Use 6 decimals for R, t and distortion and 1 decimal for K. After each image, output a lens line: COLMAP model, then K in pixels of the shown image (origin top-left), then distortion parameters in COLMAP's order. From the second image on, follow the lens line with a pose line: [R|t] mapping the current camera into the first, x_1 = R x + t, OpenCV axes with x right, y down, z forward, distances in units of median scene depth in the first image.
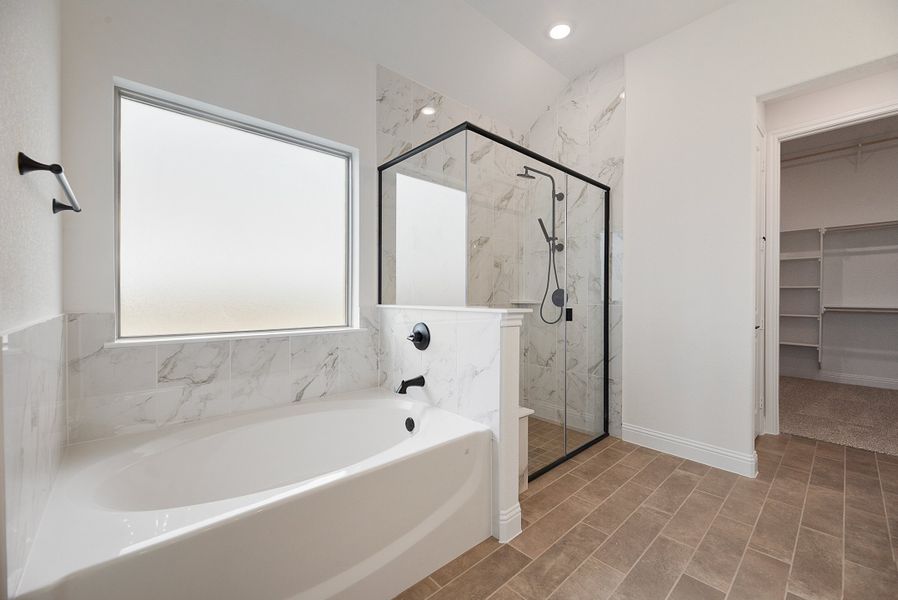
lens RADIAL K [[362.2, 0, 449.0], [0, 362.2, 300.0], [0, 0, 1]] dist [-0.000366, -0.000543]
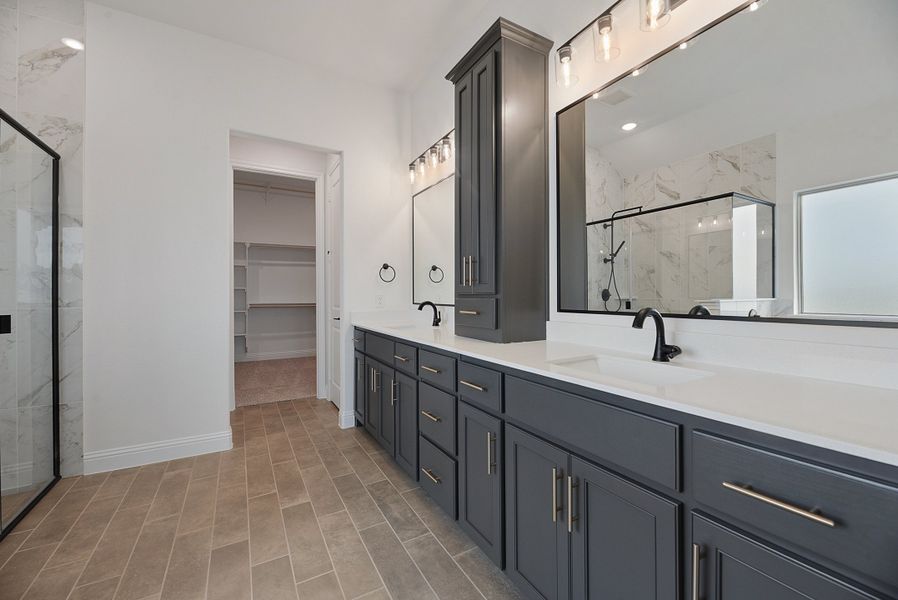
lens RADIAL K [[362.2, 0, 449.0], [0, 362.2, 300.0], [0, 0, 1]] dist [-0.000366, -0.000543]
pose [[0.225844, -0.015739, 0.974036, -0.137769], [0.014995, 0.999807, 0.012679, -0.001291], [-0.974048, 0.011742, 0.226037, 0.026750]]
